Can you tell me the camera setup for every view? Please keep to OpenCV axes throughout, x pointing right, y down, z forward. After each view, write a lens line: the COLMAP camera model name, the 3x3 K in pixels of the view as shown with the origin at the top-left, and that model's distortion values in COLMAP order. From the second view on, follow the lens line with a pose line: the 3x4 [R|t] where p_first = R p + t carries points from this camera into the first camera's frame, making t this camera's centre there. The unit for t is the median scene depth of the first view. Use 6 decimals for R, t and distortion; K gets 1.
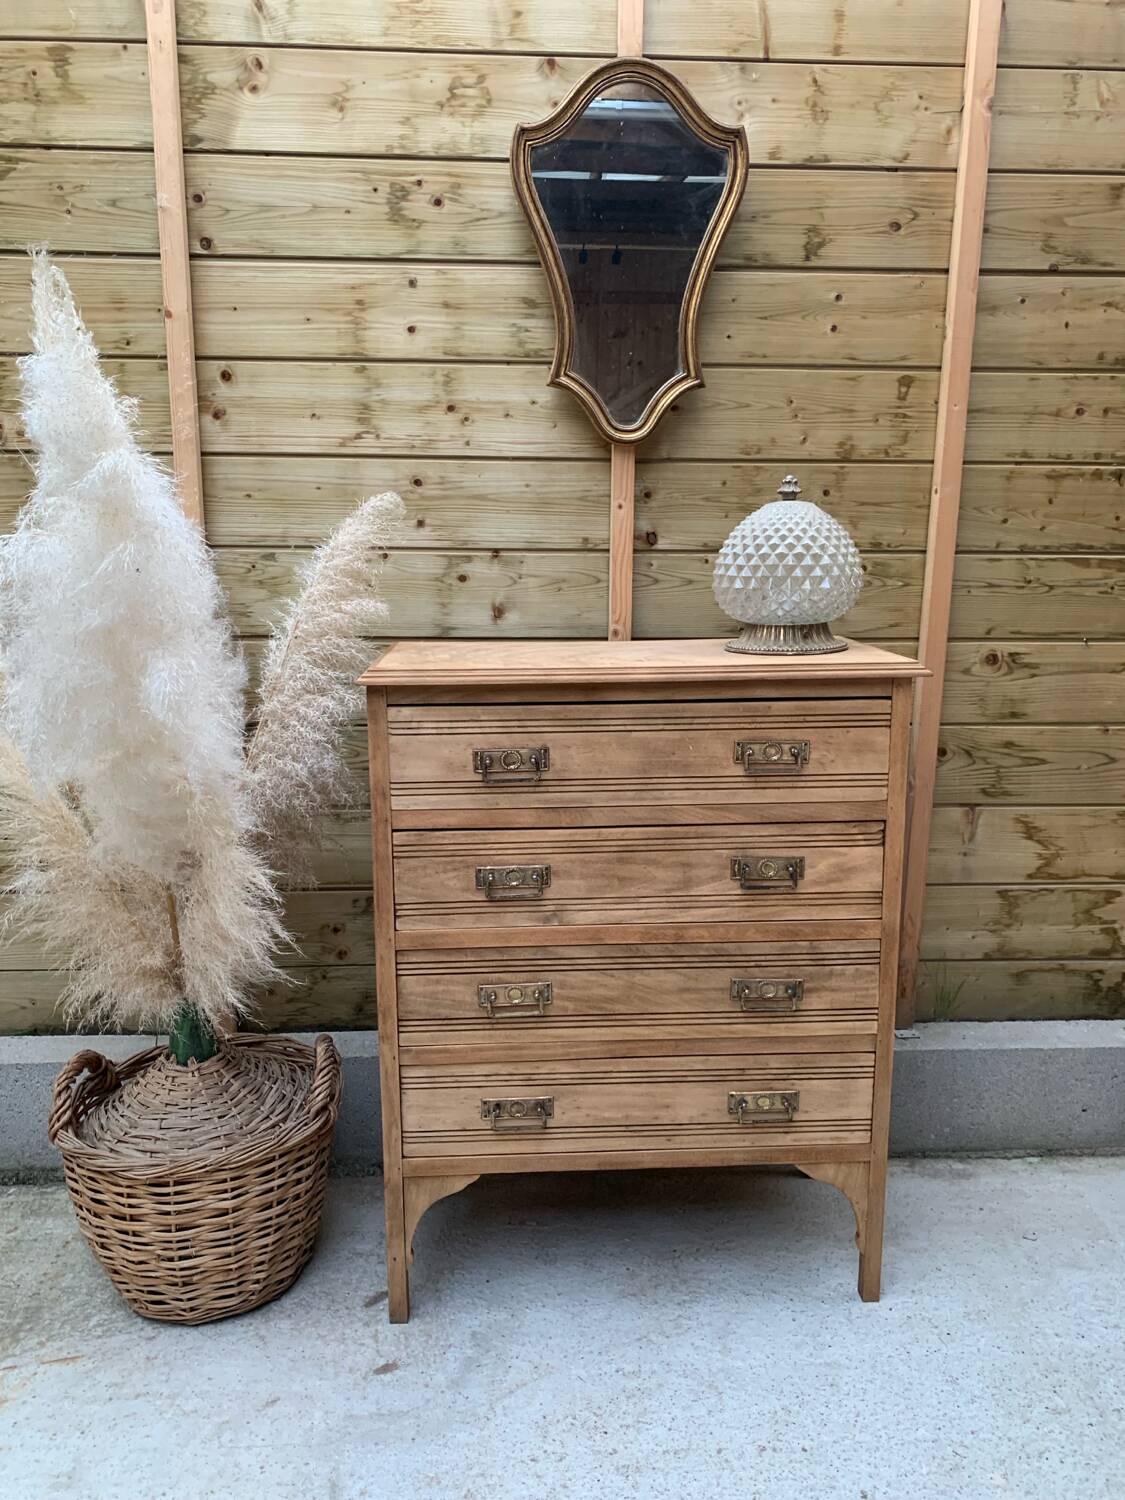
lens RADIAL K [[1160.8, 0, 573.6], [0, 1160.8, 743.6], [0, 0, 1]] dist [0.008864, -0.010380]
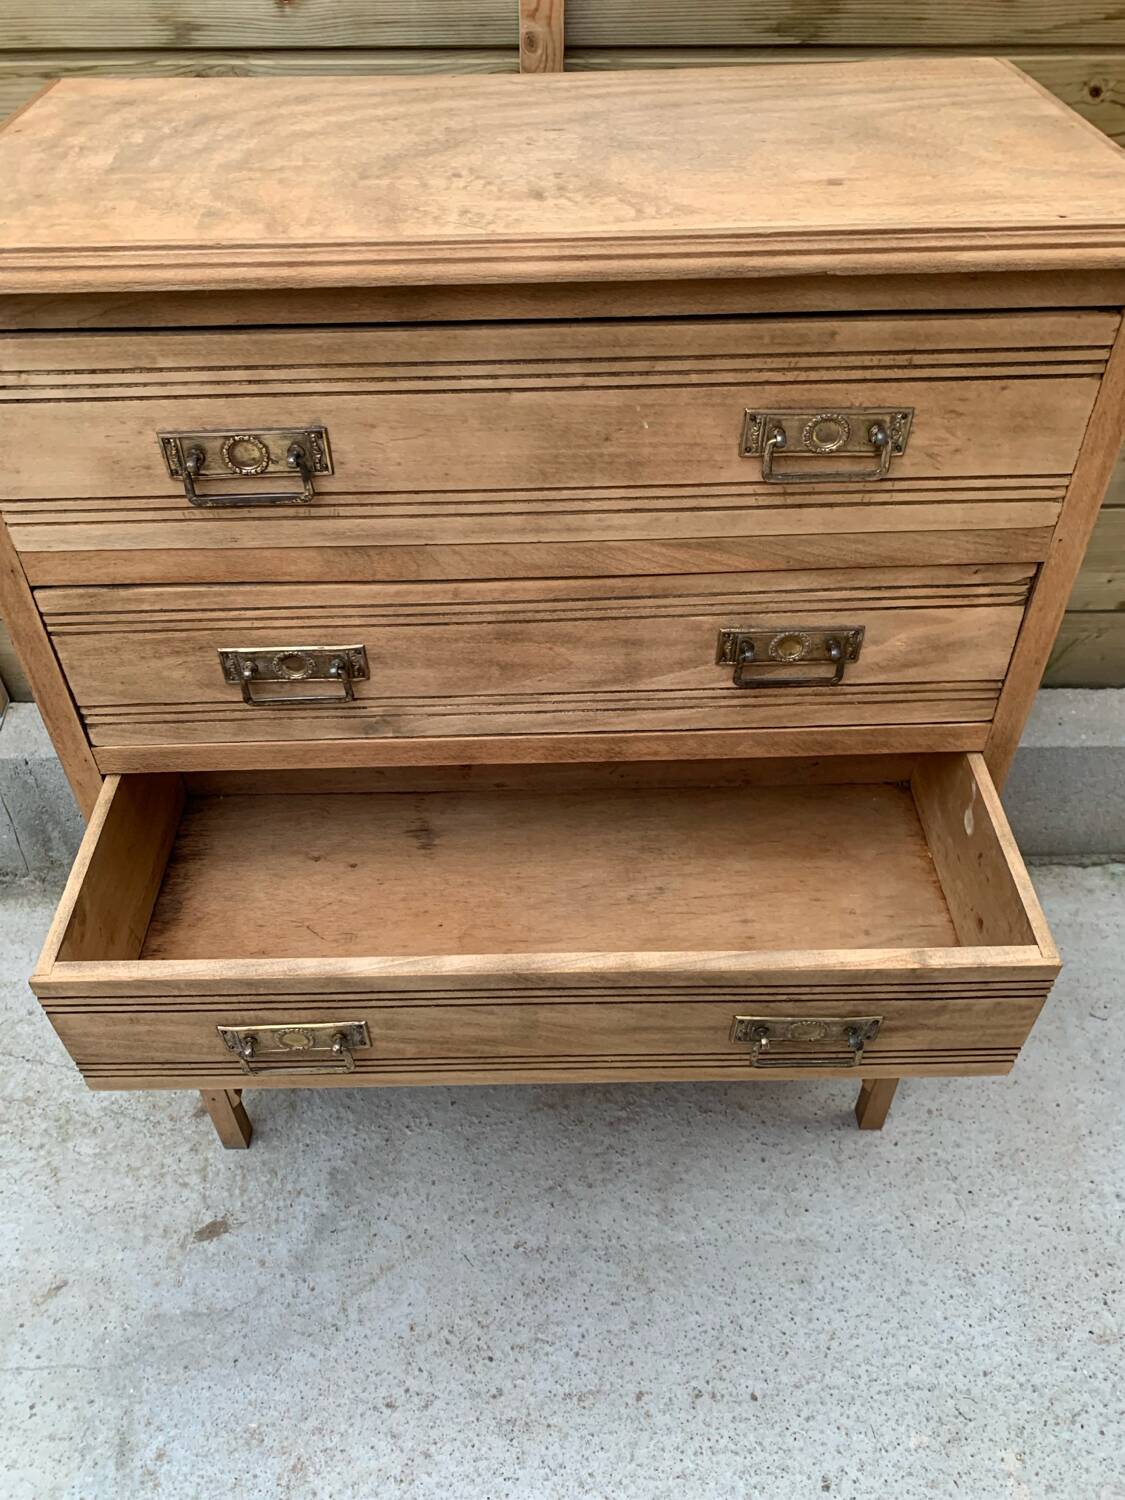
lens RADIAL K [[1160.8, 0, 559.0], [0, 1160.8, 762.4], [0, 0, 1]] dist [0.008864, -0.010380]
pose [[0.999517, 0.015507, -0.026919, 0.077784], [0.001276, 0.845286, 0.534312, -0.119977], [0.031040, -0.534088, 0.844859, 0.519812]]
